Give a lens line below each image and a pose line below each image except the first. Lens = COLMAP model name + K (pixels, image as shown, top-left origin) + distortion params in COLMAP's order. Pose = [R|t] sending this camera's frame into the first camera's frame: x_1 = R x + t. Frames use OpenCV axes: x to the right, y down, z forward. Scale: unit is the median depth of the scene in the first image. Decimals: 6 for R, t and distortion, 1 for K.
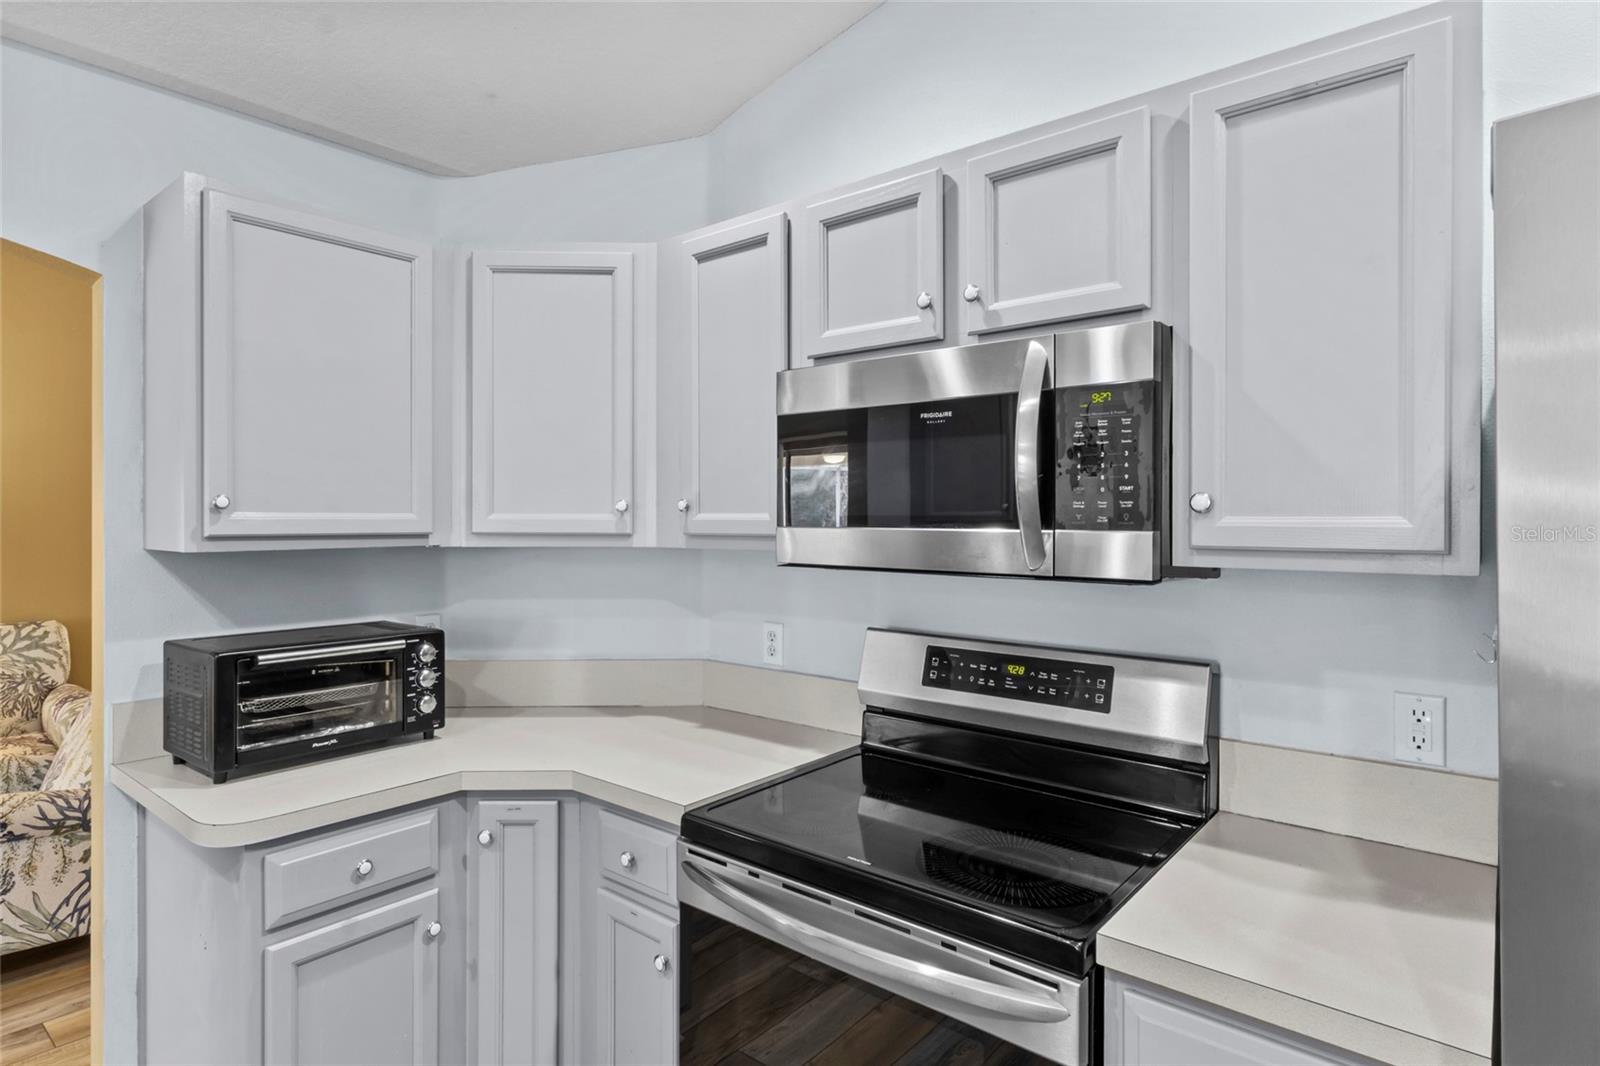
lens RADIAL K [[853.3, 0, 795.6], [0, 853.3, 518.4], [0, 0, 1]] dist [-0.002072, -0.001114]
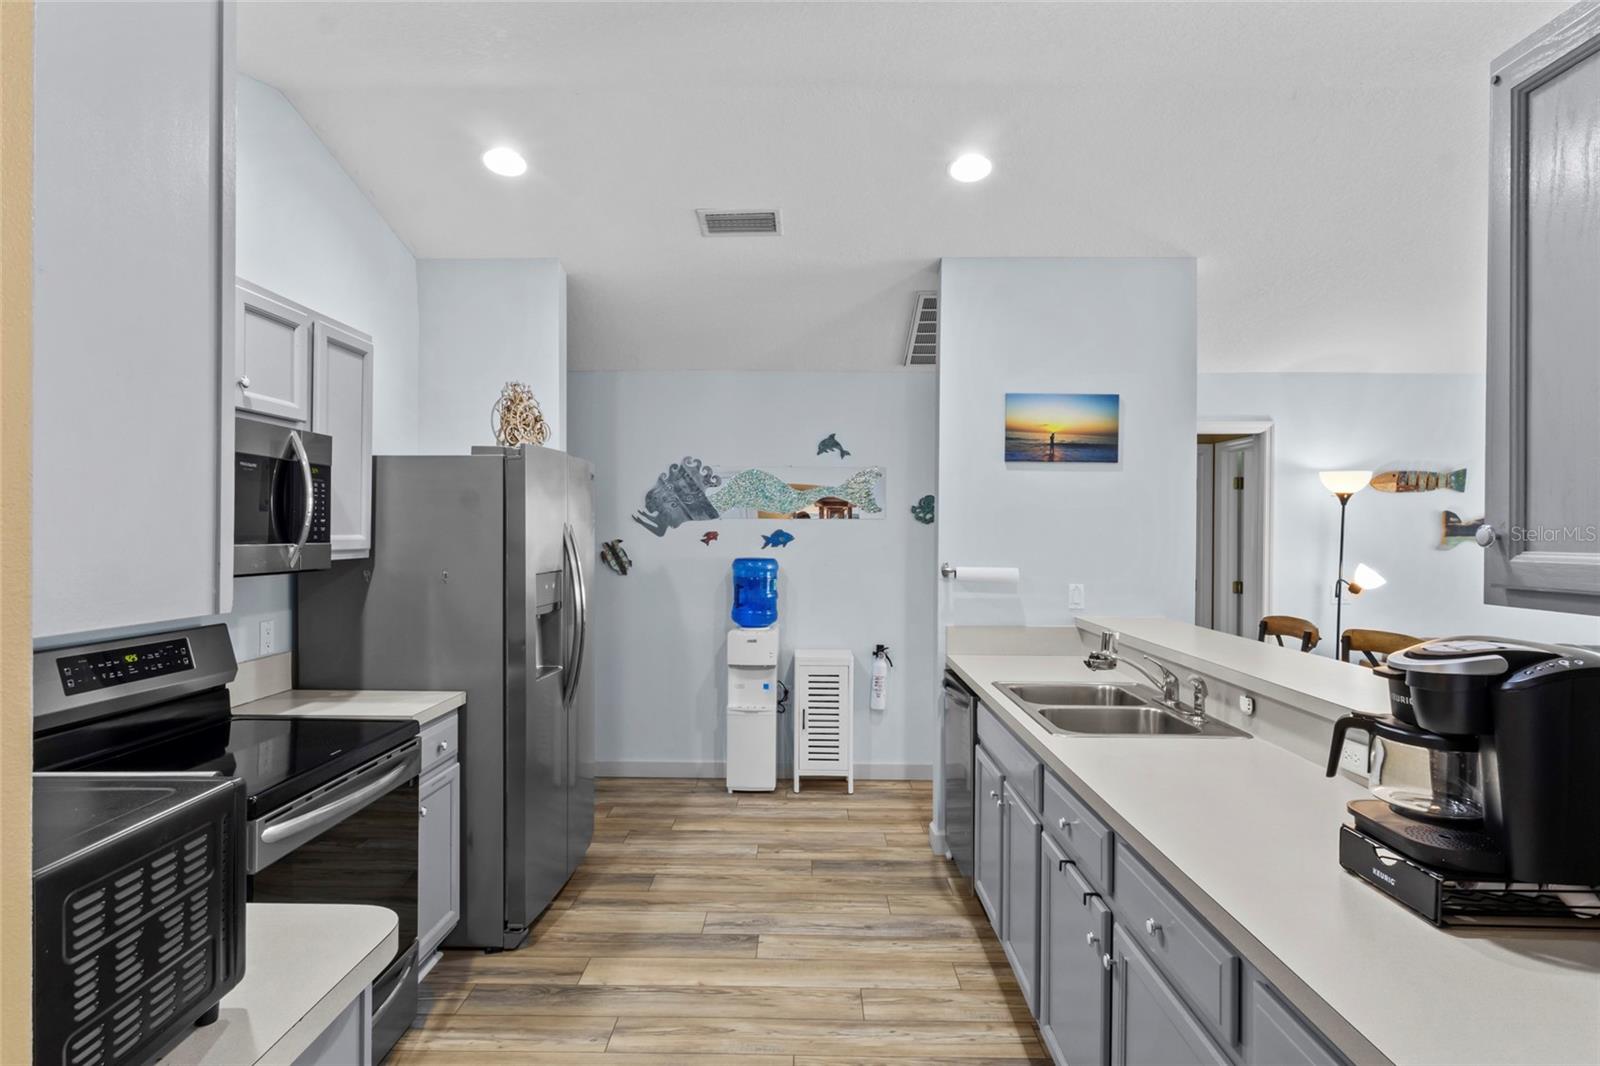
lens RADIAL K [[853.3, 0, 795.6], [0, 853.3, 518.4], [0, 0, 1]] dist [-0.002072, -0.001114]
pose [[-0.633109, 0.006268, 0.774037, -1.320245], [-0.005461, 0.999906, -0.012564, -0.016243], [-0.774043, -0.012181, -0.633016, 1.040247]]
